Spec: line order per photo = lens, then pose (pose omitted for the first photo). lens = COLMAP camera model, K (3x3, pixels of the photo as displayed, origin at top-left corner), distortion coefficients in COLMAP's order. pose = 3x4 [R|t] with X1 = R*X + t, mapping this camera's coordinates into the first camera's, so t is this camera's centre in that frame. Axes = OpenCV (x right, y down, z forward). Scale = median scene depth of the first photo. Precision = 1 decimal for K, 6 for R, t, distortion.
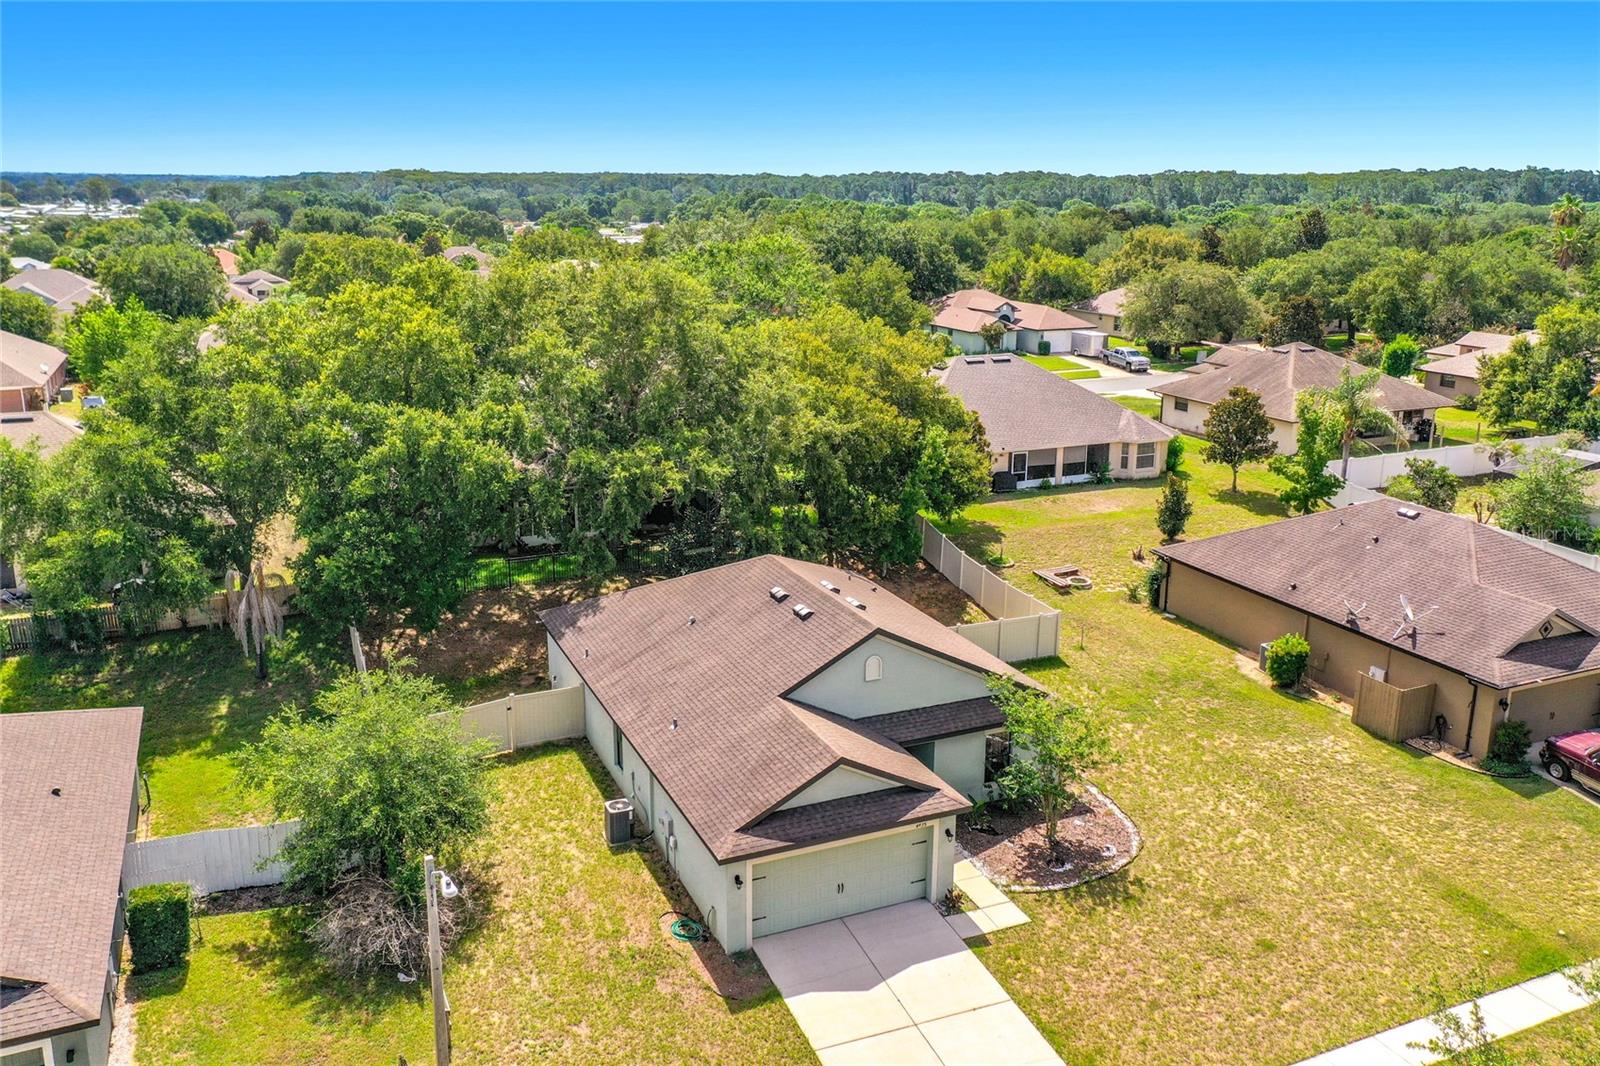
lens RADIAL K [[1258.4, 0, 799.6], [0, 1258.4, 559.6], [0, 0, 1]] dist [0.011149, 0.007791]
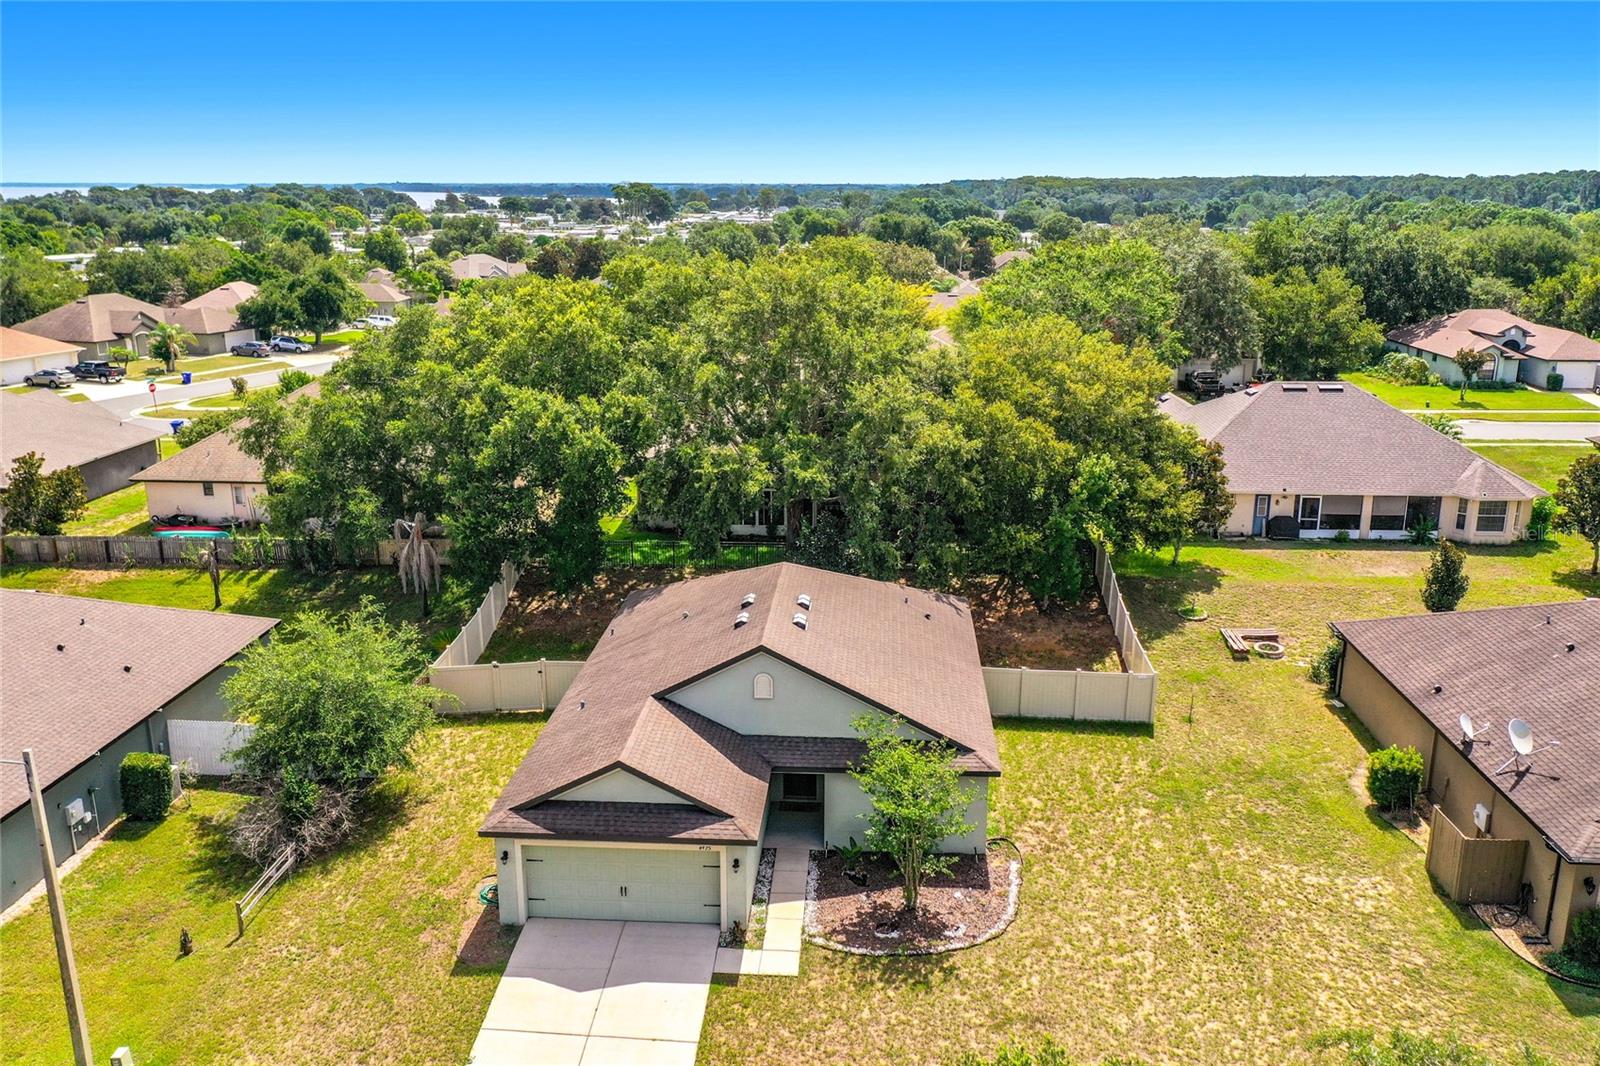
lens RADIAL K [[1256.4, 0, 804.8], [0, 1256.4, 581.3], [0, 0, 1]] dist [0.014052, 0.004221]
pose [[0.887321, 0.131972, -0.441865, 0.404555], [-0.126706, 0.991069, 0.041560, -0.030536], [0.443403, 0.019110, 0.896118, 0.116173]]
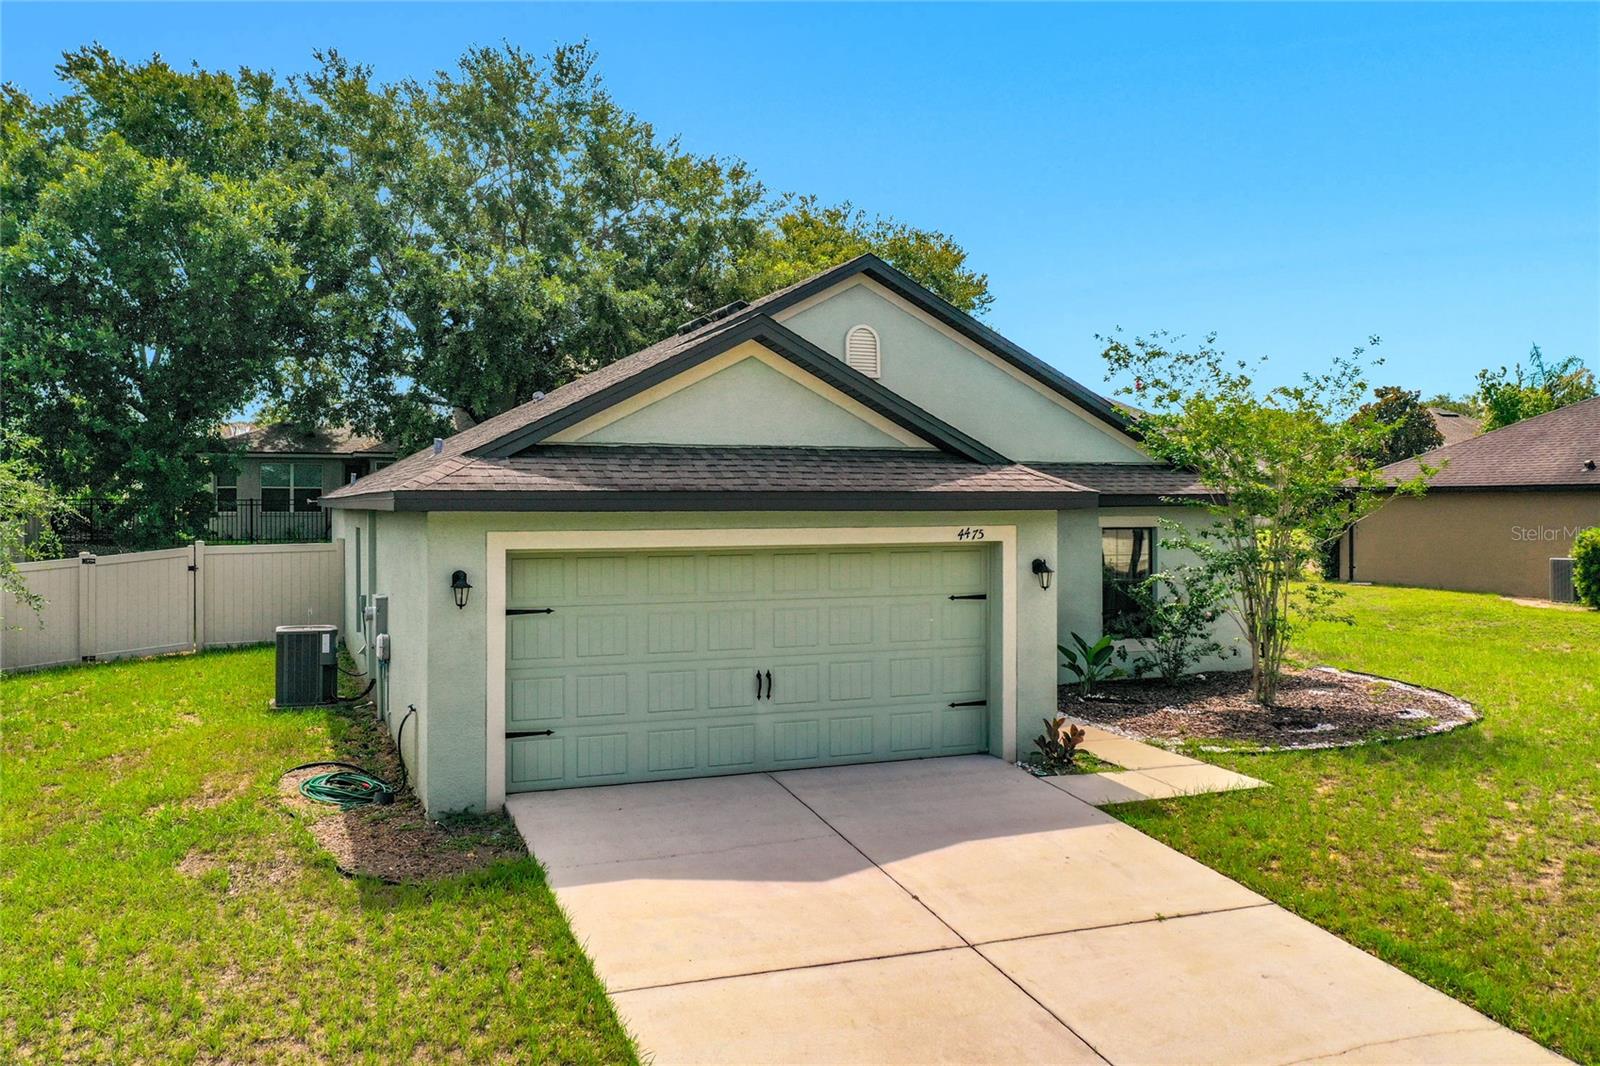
lens RADIAL K [[1299.3, 0, 803.6], [0, 1299.3, 501.5], [0, 0, 1]] dist [0.005569, -0.004185]
pose [[0.999626, -0.010036, -0.025432, 0.039051], [0.002382, 0.958622, -0.284672, 0.227119], [0.027236, 0.284505, 0.958288, 0.432295]]
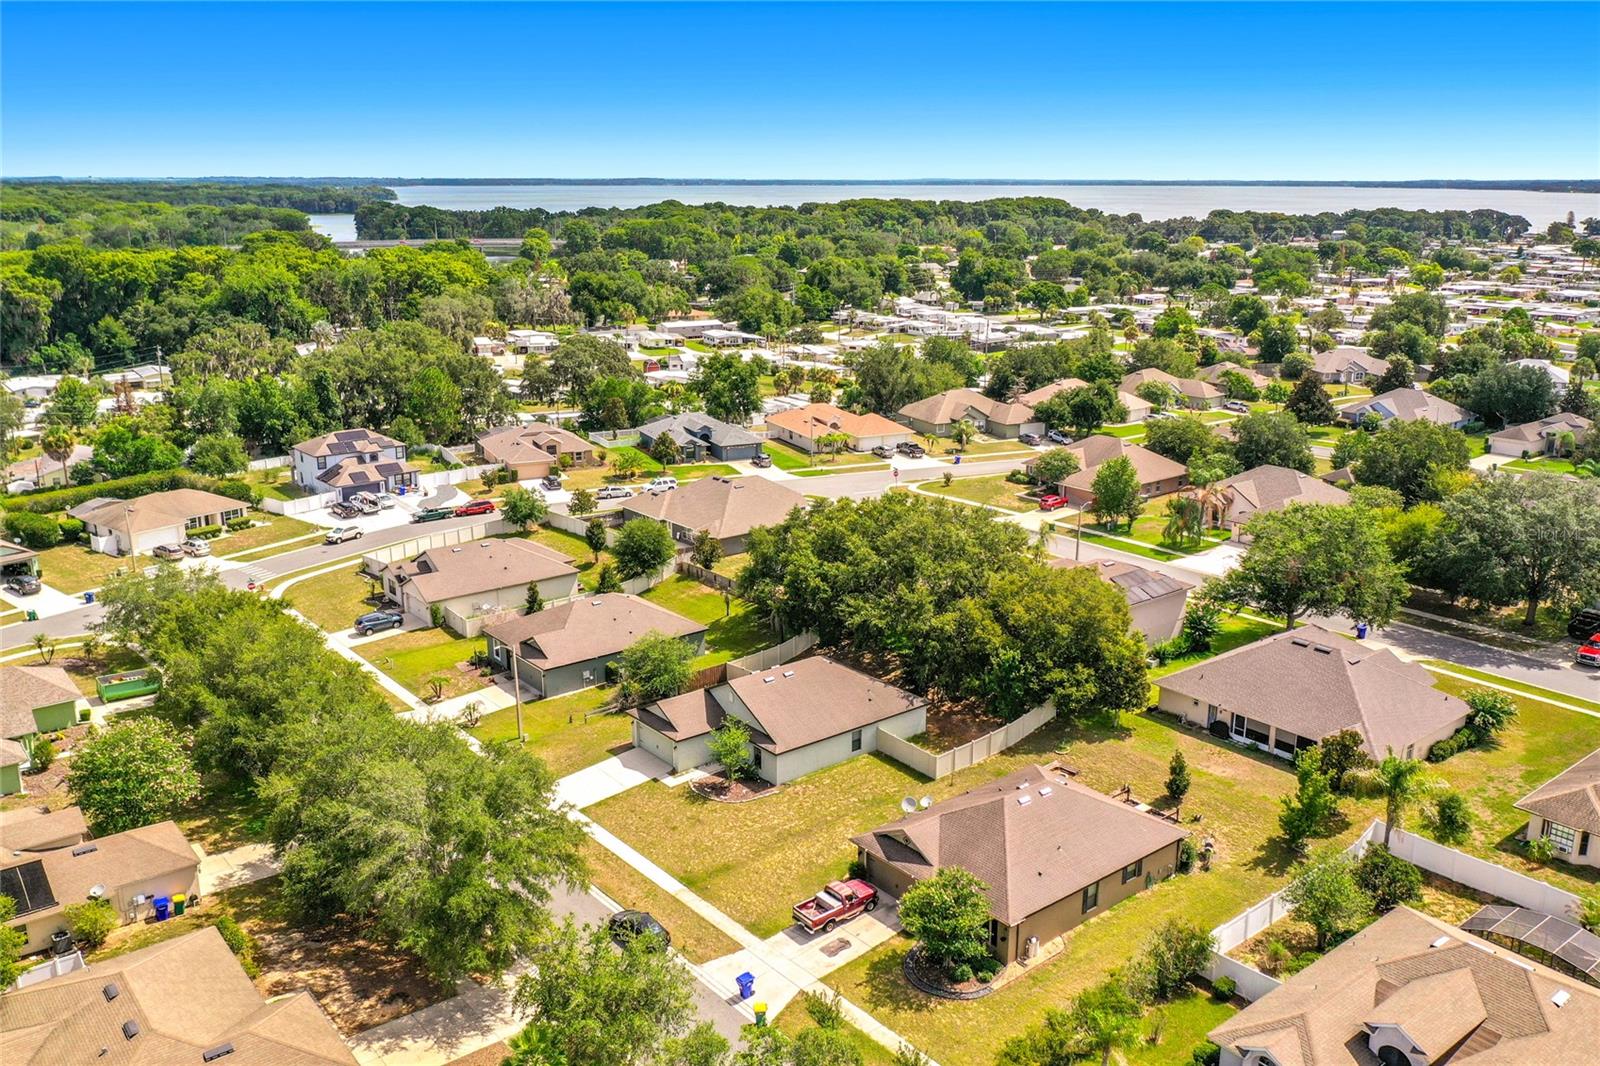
lens RADIAL K [[1256.4, 0, 799.9], [0, 1256.4, 676.1], [0, 0, 1]] dist [-0.001870, -0.000848]
pose [[0.257891, 0.346498, -0.901904, 1.924080], [-0.272713, 0.921628, 0.276096, -0.562866], [0.926887, 0.174758, 0.332174, 0.216869]]
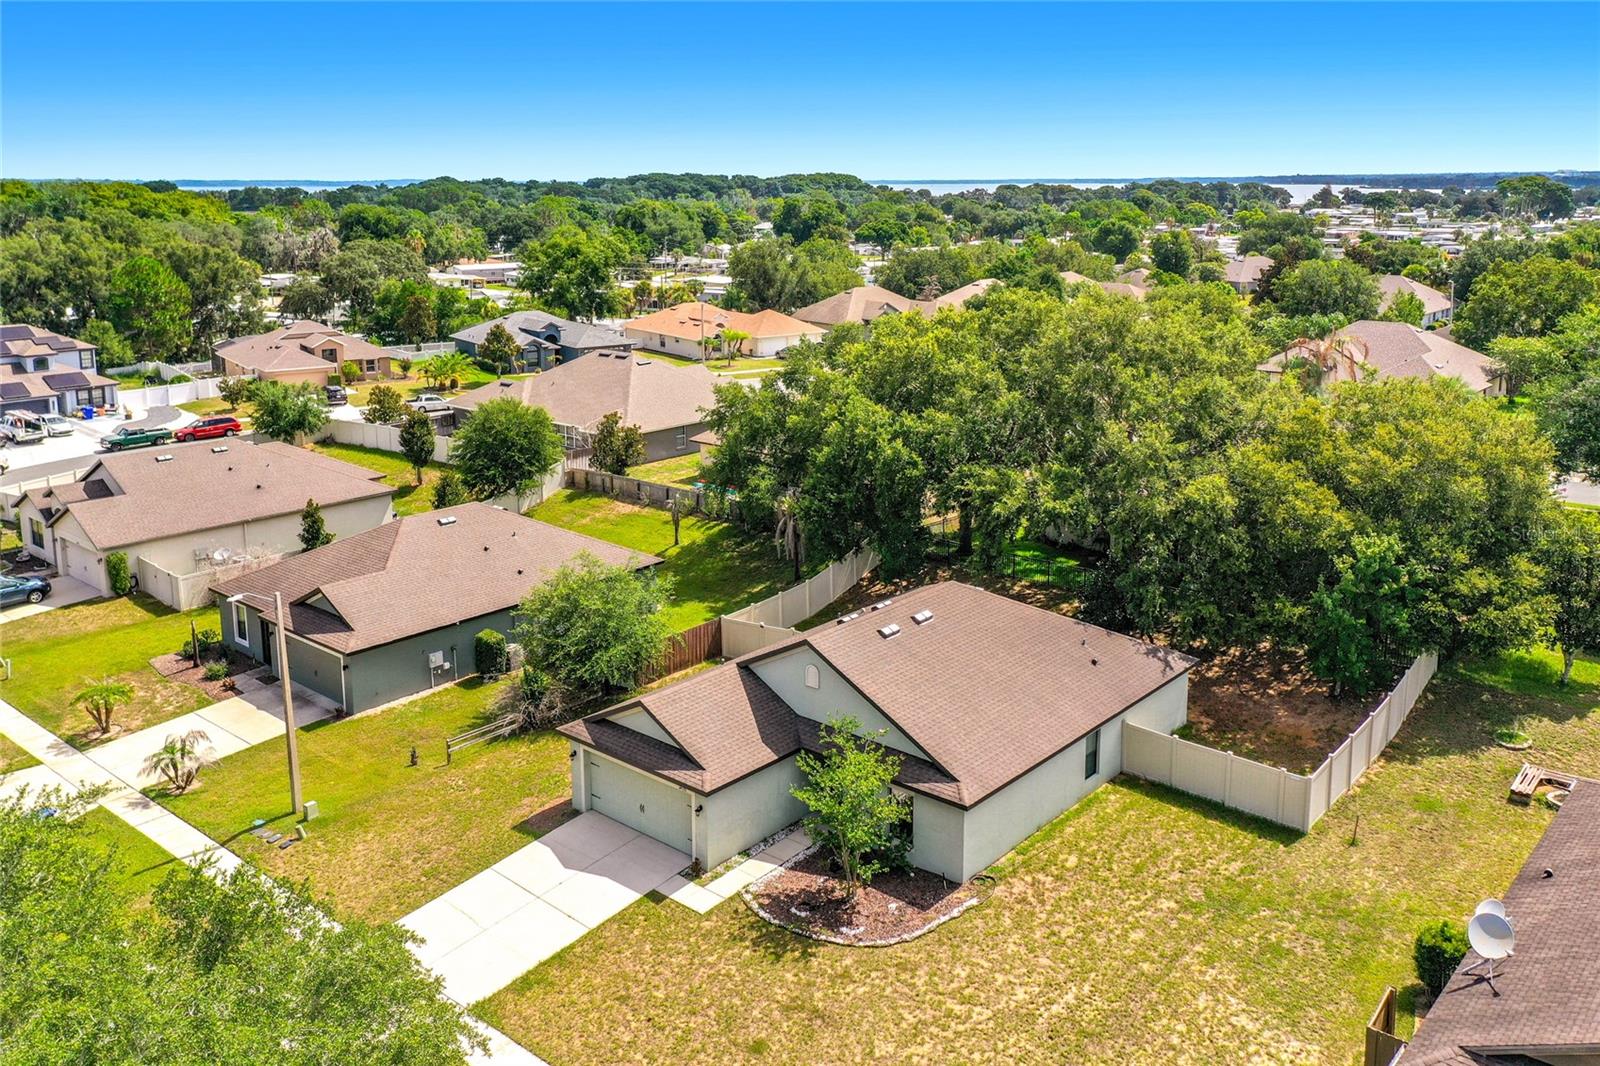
lens RADIAL K [[1290.1, 0, 809.3], [0, 1290.1, 497.5], [0, 0, 1]] dist [0.010446, 0.006147]
pose [[0.424759, 0.205018, -0.881786, 0.821694], [-0.249078, 0.962895, 0.103895, -0.145829], [0.870368, 0.175504, 0.460064, 0.359984]]
